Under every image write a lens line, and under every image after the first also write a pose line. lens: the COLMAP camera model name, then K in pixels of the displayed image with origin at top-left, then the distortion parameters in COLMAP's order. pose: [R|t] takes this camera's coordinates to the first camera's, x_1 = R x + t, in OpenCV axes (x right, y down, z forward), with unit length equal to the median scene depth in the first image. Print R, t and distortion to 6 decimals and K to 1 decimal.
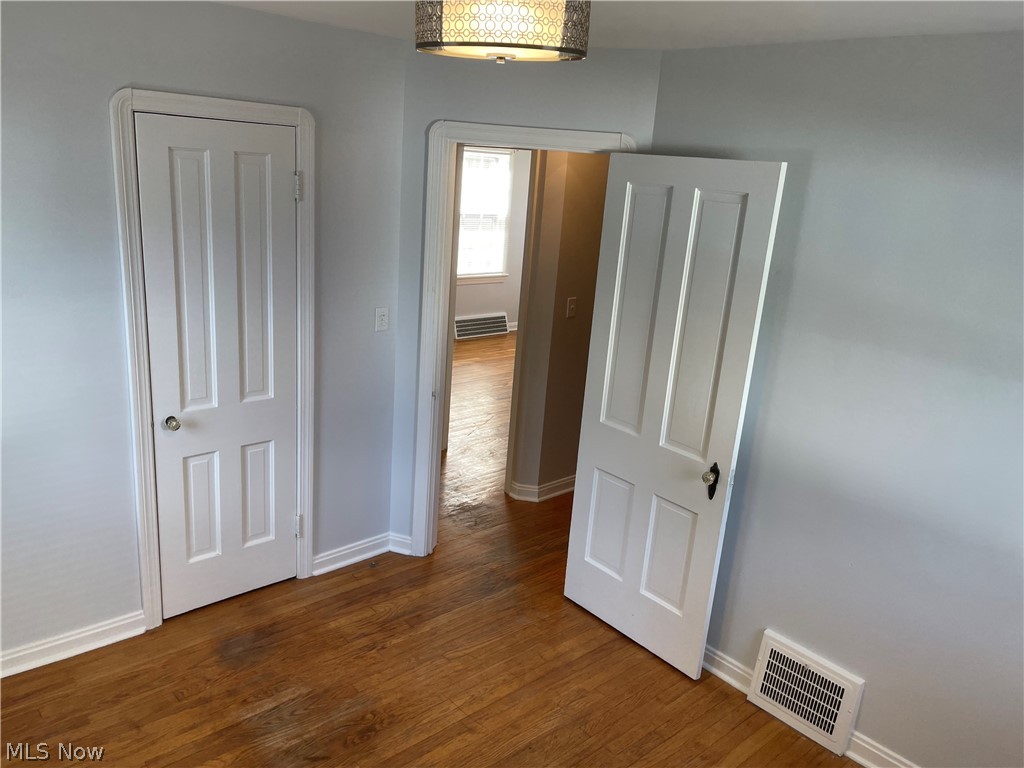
lens RADIAL K [[773.7, 0, 512.0], [0, 773.7, 384.0], [0, 0, 1]] dist [0.072664, -0.094308]
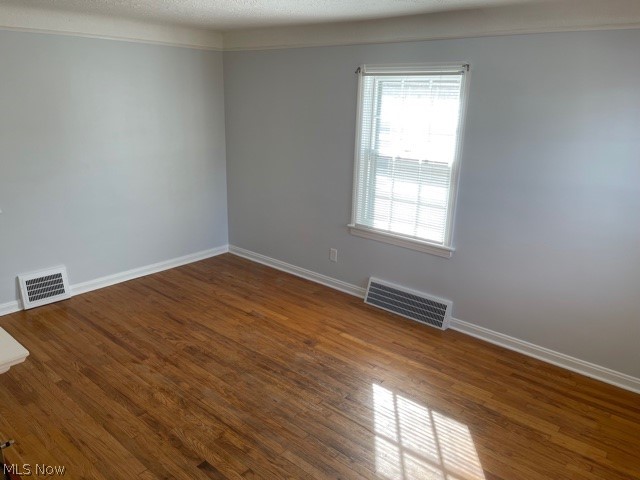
lens RADIAL K [[483.6, 0, 320.0], [0, 483.6, 240.0], [0, 0, 1]] dist [0.072664, -0.094308]
pose [[0.108778, 0.208531, -0.971948, 0.412059], [-0.286071, 0.942955, 0.170294, -0.194576], [0.952014, 0.259521, 0.162228, 0.841861]]
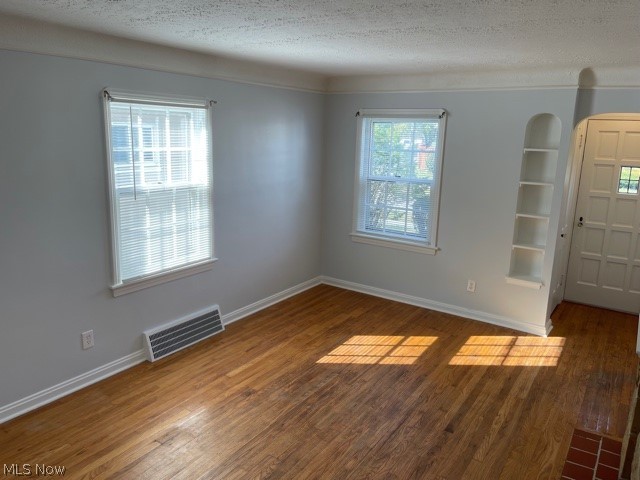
lens RADIAL K [[488.3, 0, 313.5], [0, 488.3, 232.6], [0, 0, 1]] dist [0.080558, -0.116432]
pose [[0.974313, -0.092262, 0.205431, -0.009569], [0.103333, 0.993681, -0.043810, -0.139909], [-0.200091, 0.063913, 0.977691, 0.509958]]
